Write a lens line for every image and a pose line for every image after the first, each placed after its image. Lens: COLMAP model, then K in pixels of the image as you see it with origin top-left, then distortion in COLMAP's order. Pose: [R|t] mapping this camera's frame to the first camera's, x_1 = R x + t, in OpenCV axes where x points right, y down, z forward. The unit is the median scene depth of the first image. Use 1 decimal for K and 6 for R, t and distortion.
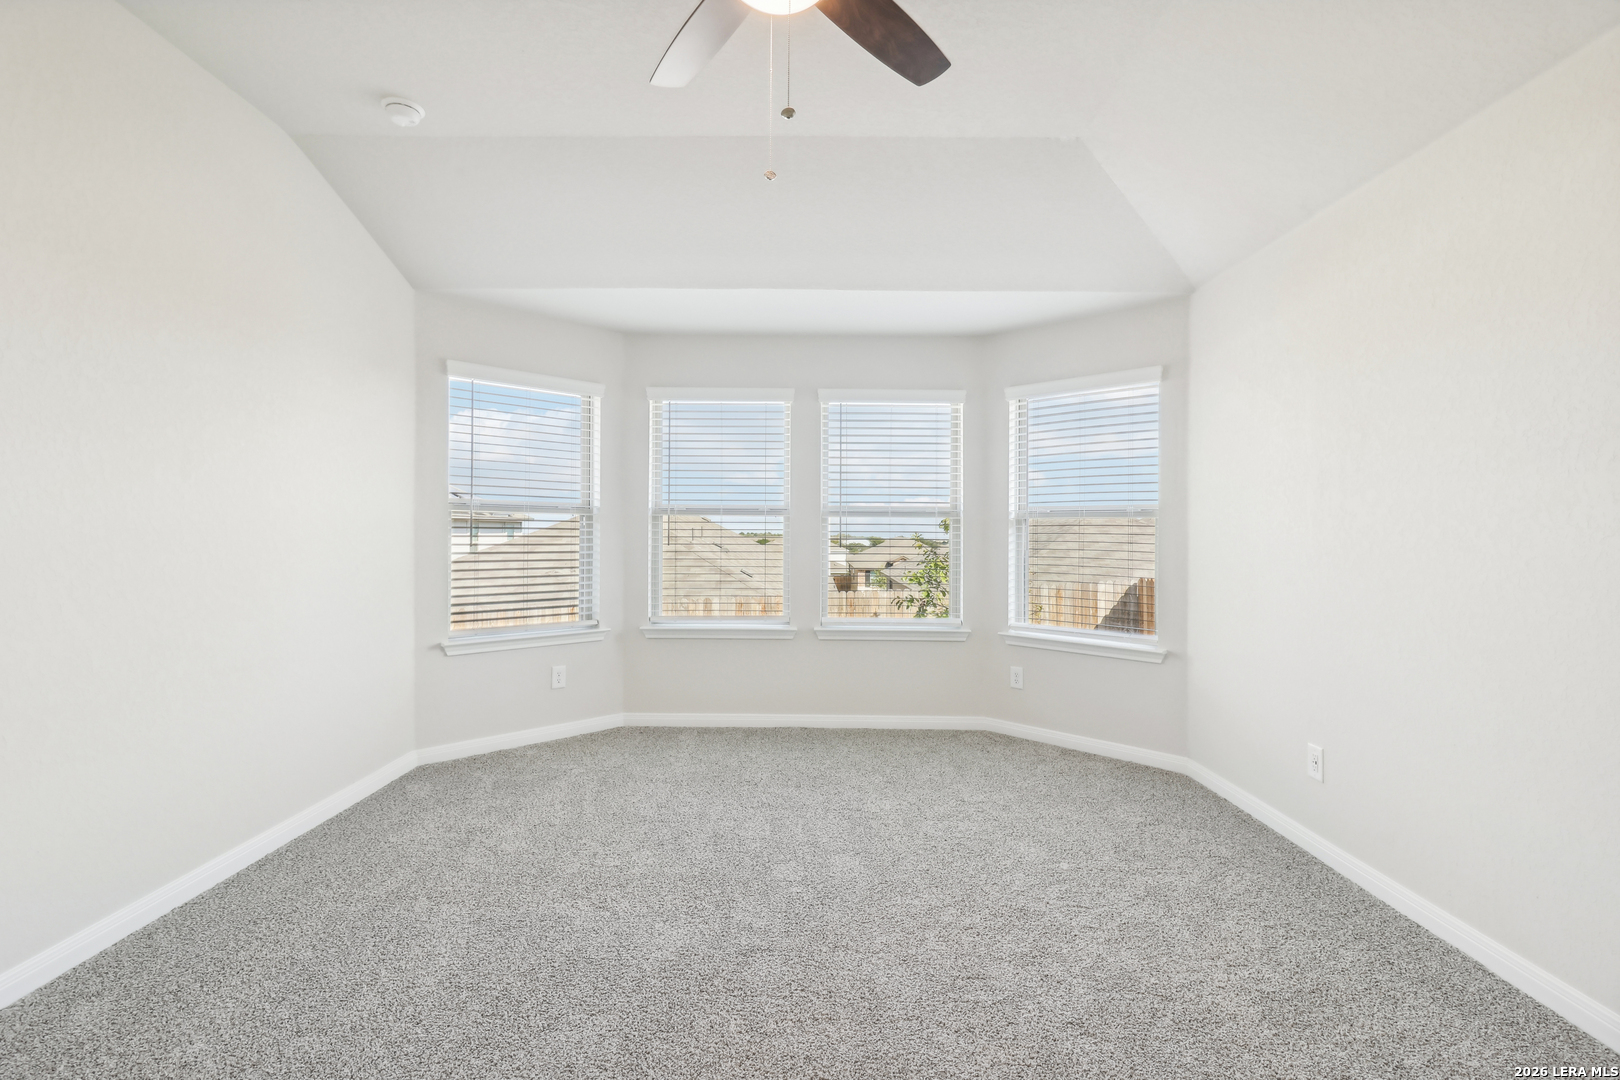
lens RADIAL K [[760.3, 0, 810.0], [0, 760.3, 540.0], [0, 0, 1]] dist [-0.003799, 0.000040]
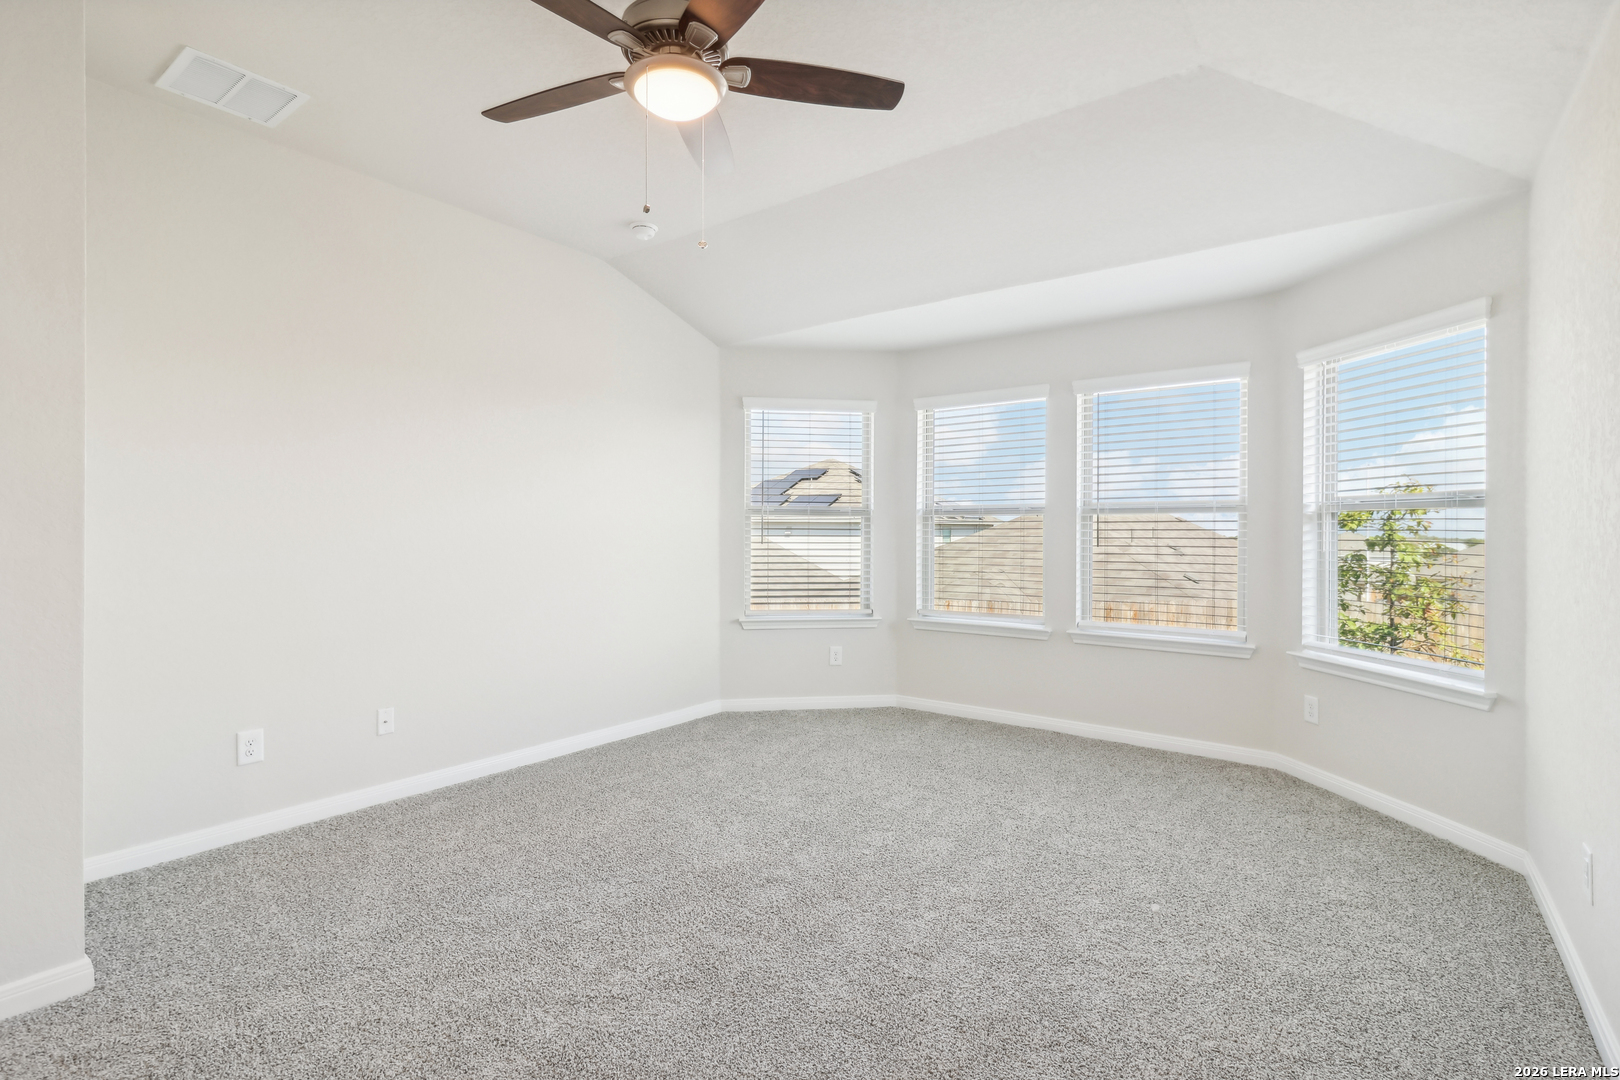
lens RADIAL K [[761.4, 0, 810.0], [0, 761.4, 540.0], [0, 0, 1]] dist [0.027804, 0.000524]
pose [[0.810356, 0.001234, -0.585936, 0.346264], [-0.002460, 0.999996, -0.001296, 0.003634], [0.585932, 0.002492, 0.810356, 0.026226]]
